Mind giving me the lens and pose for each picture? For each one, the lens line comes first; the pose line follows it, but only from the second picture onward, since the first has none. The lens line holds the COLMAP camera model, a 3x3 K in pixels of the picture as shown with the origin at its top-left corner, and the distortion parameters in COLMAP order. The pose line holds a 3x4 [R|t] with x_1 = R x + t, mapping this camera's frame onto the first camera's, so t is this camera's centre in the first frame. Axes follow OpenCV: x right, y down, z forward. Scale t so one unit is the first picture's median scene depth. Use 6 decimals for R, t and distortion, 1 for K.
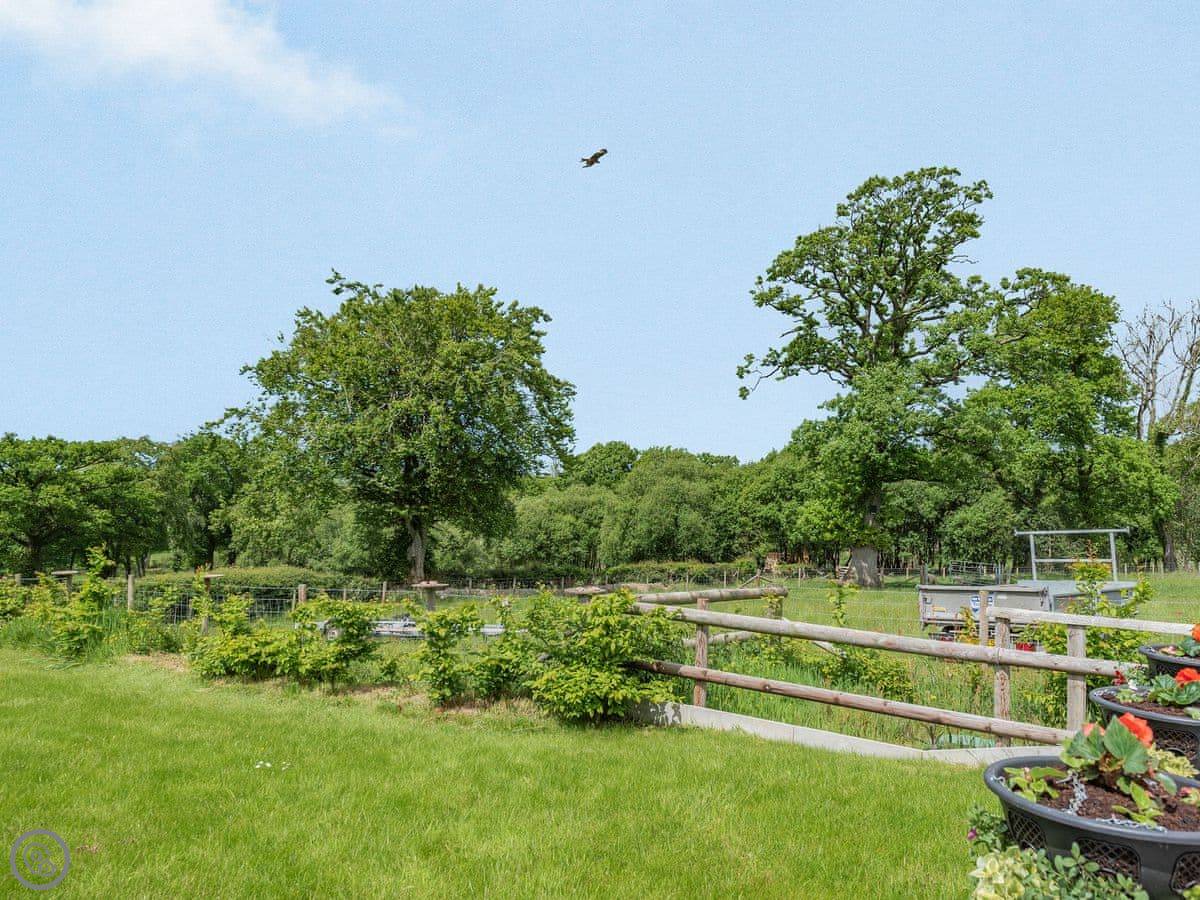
lens RADIAL K [[852.0, 0, 601.1], [0, 852.0, 449.6], [0, 0, 1]] dist [0.001475, -0.003122]
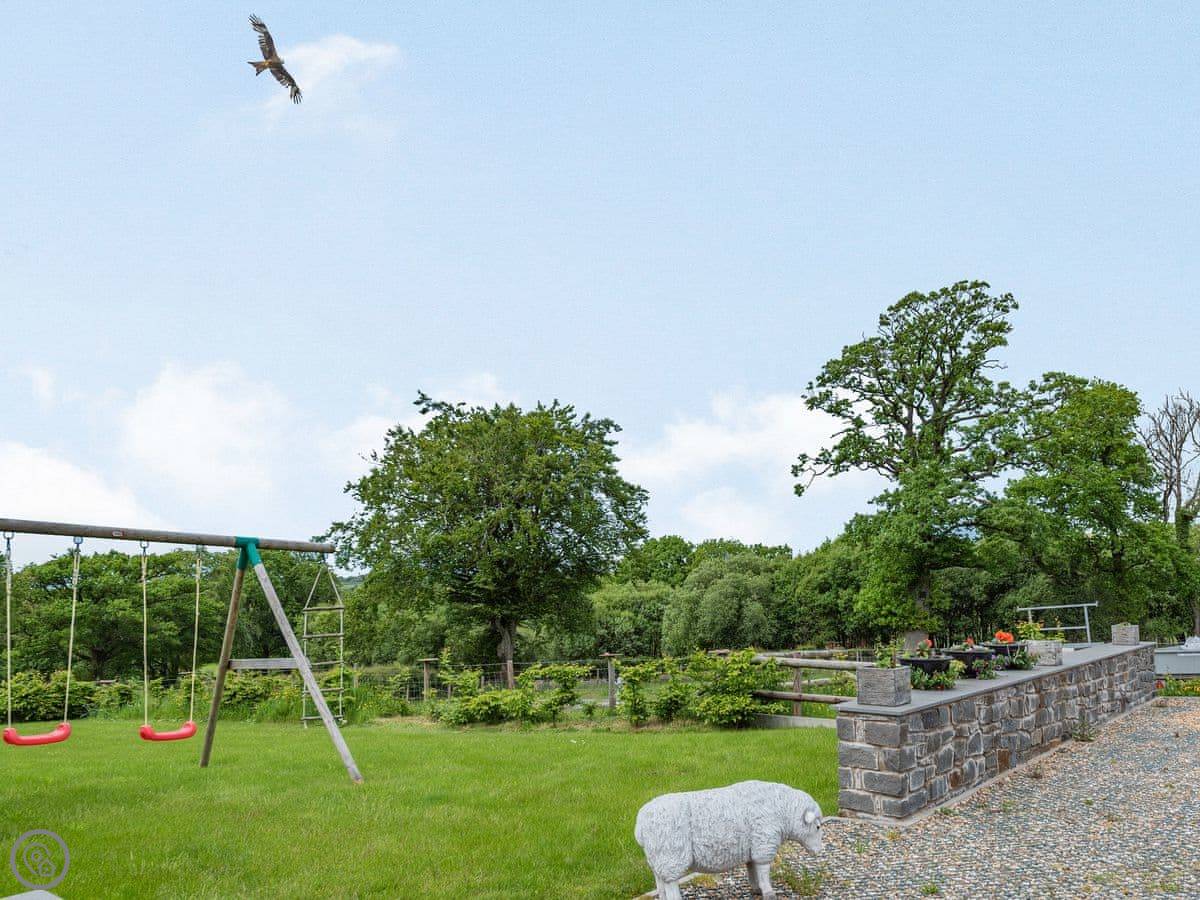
lens RADIAL K [[891.8, 0, 674.0], [0, 891.8, 518.3], [0, 0, 1]] dist [0.024678, -0.000131]
pose [[0.999014, -0.031567, 0.031231, -0.028963], [0.032369, 0.999151, -0.025494, -0.008506], [-0.030400, 0.026480, 0.999187, -0.129711]]
